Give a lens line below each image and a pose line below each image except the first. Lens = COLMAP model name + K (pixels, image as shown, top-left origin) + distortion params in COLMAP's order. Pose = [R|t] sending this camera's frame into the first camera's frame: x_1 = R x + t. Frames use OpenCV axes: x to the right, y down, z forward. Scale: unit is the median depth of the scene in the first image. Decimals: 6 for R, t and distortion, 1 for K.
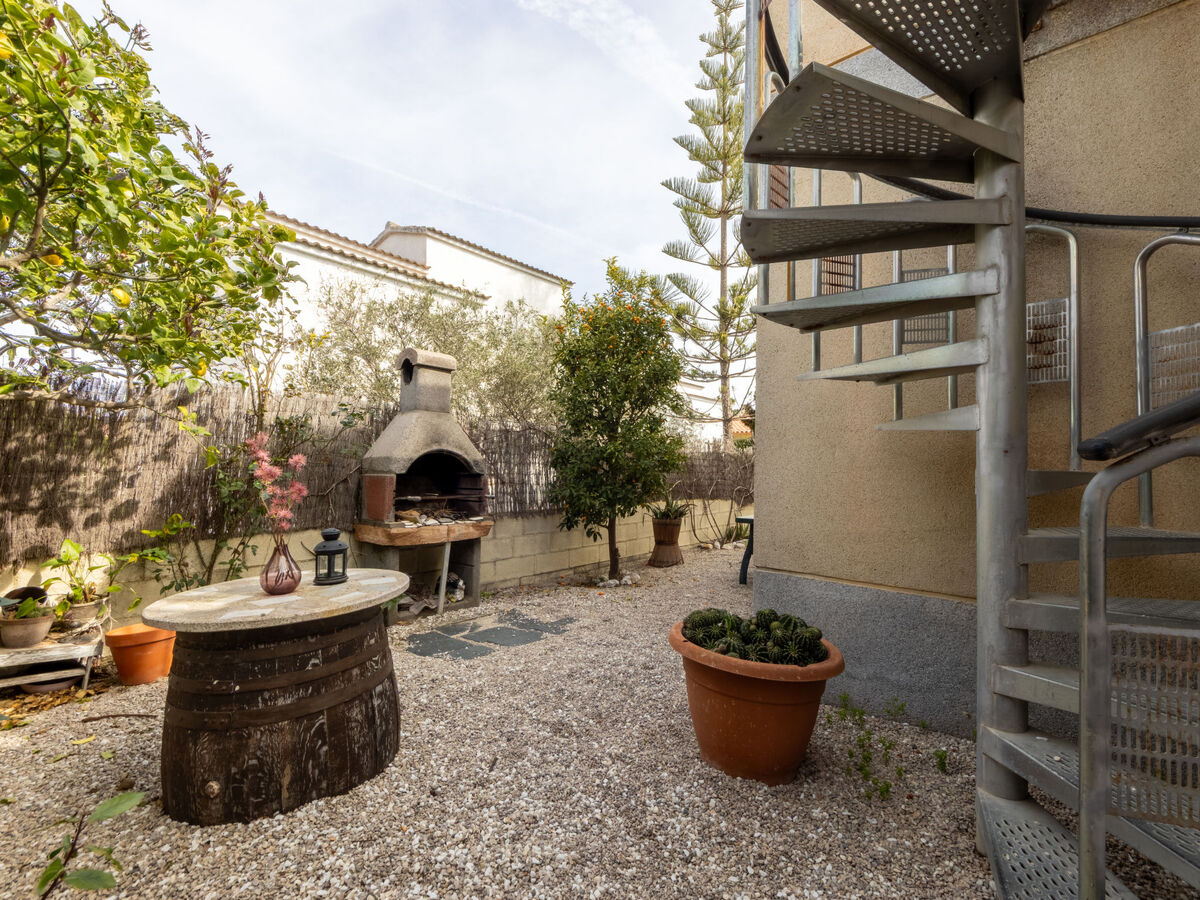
lens RADIAL K [[525.5, 0, 602.7], [0, 525.5, 455.3], [0, 0, 1]] dist [-0.000673, -0.000123]
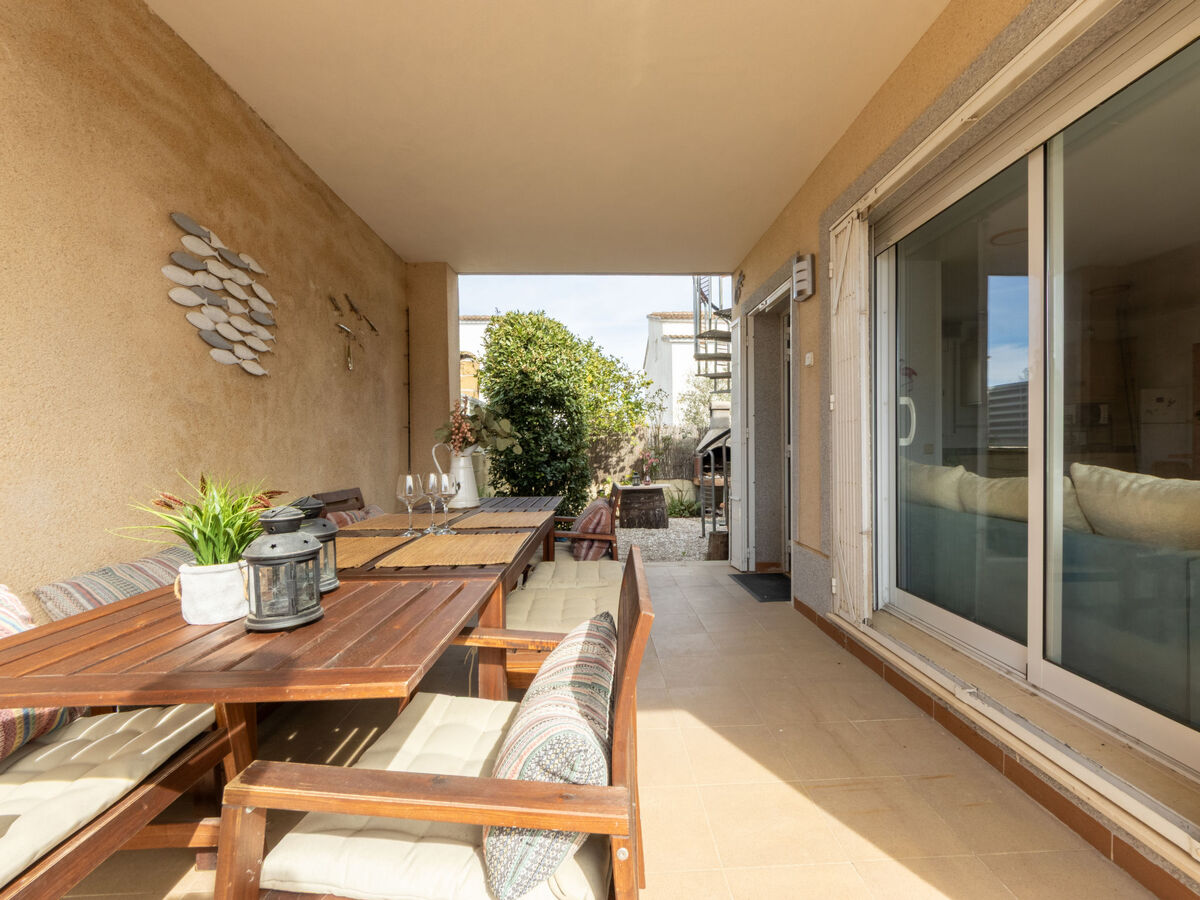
lens RADIAL K [[525.5, 0, 602.7], [0, 525.5, 455.3], [0, 0, 1]] dist [-0.000673, -0.000123]
pose [[0.658519, -0.018862, -0.752328, 1.419505], [0.039964, 0.999152, 0.009930, -0.016072], [0.751503, -0.036605, 0.658714, -1.190132]]
